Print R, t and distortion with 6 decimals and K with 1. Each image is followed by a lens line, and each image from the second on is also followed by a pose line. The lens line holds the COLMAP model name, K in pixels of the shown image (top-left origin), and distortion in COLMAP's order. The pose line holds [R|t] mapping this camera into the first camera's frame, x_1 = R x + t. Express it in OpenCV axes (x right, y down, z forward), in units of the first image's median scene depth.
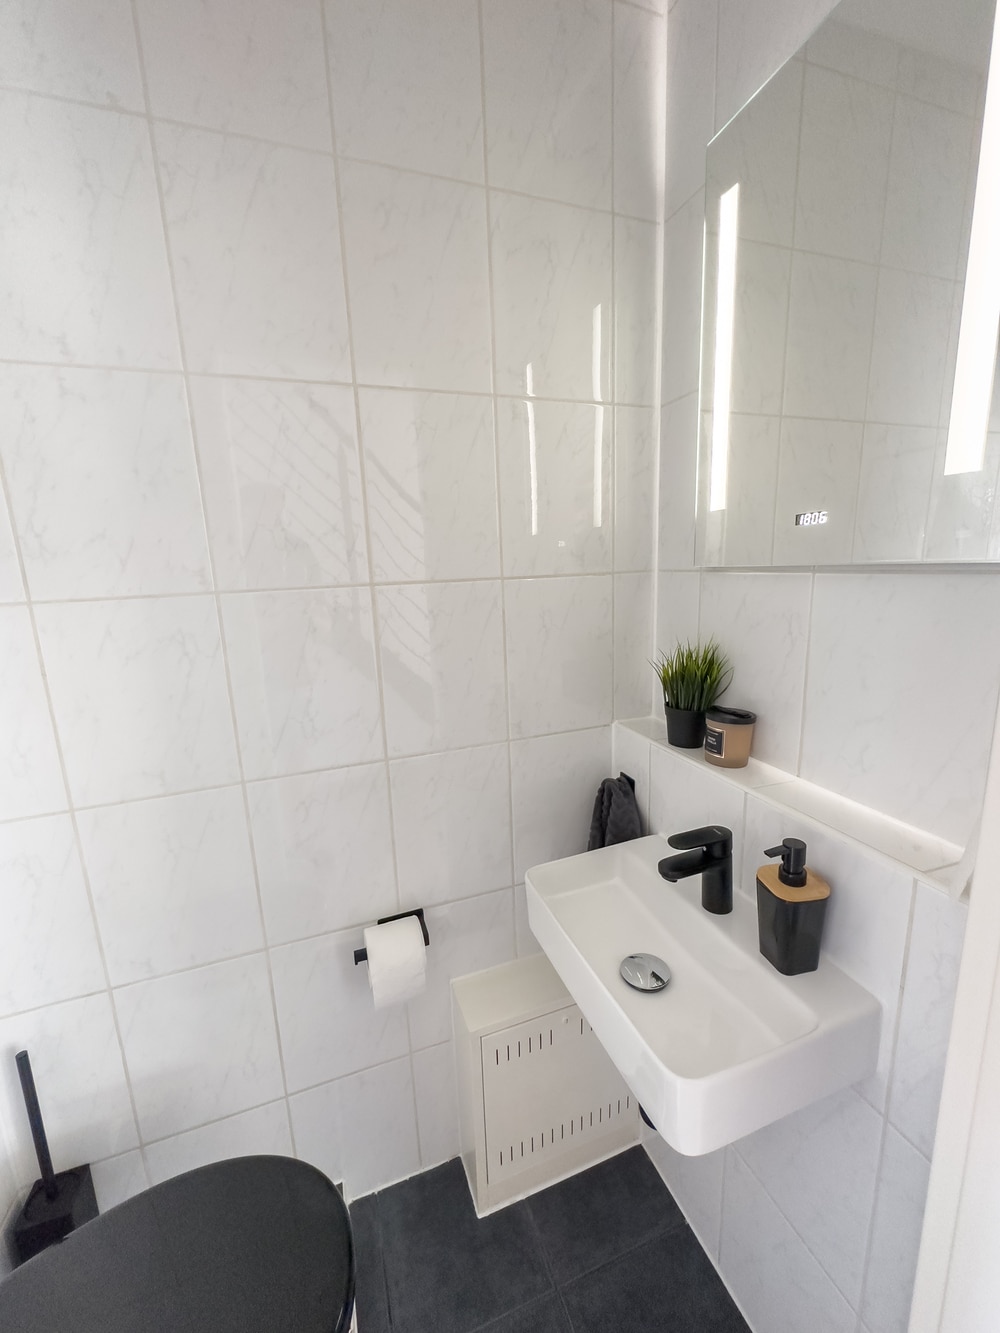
lens RADIAL K [[532.0, 0, 500.0], [0, 532.0, 666.5], [0, 0, 1]] dist [-0.002213, 0.000984]
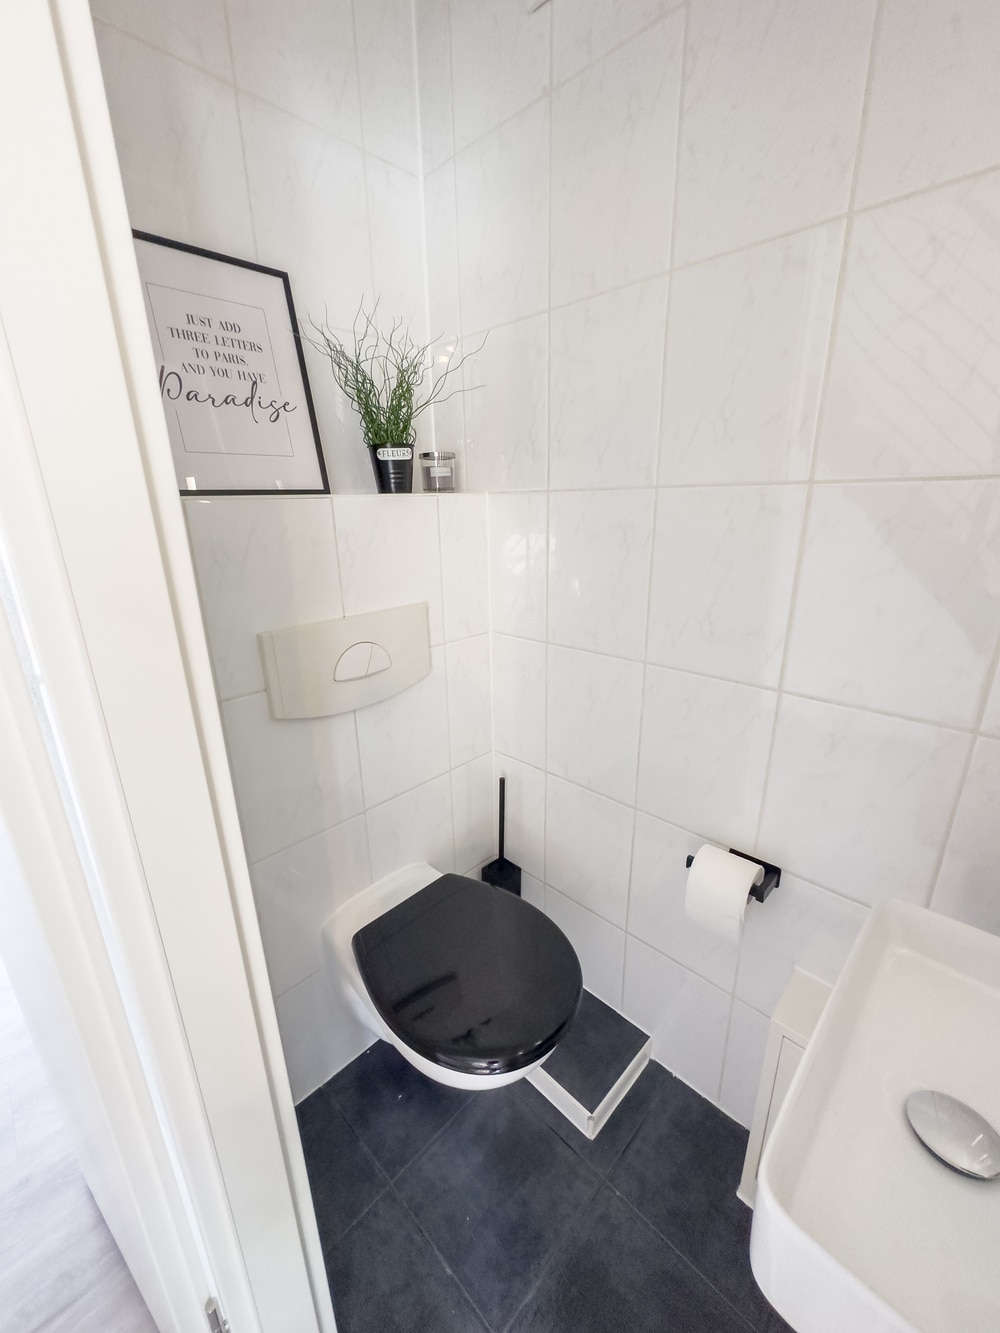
lens RADIAL K [[532.0, 0, 500.0], [0, 532.0, 666.5], [0, 0, 1]] dist [-0.002213, 0.000984]
pose [[0.439747, 0.299342, -0.846769, 0.337338], [-0.171640, 0.953454, 0.247920, -0.001646], [0.881568, 0.036318, 0.470658, 0.192184]]
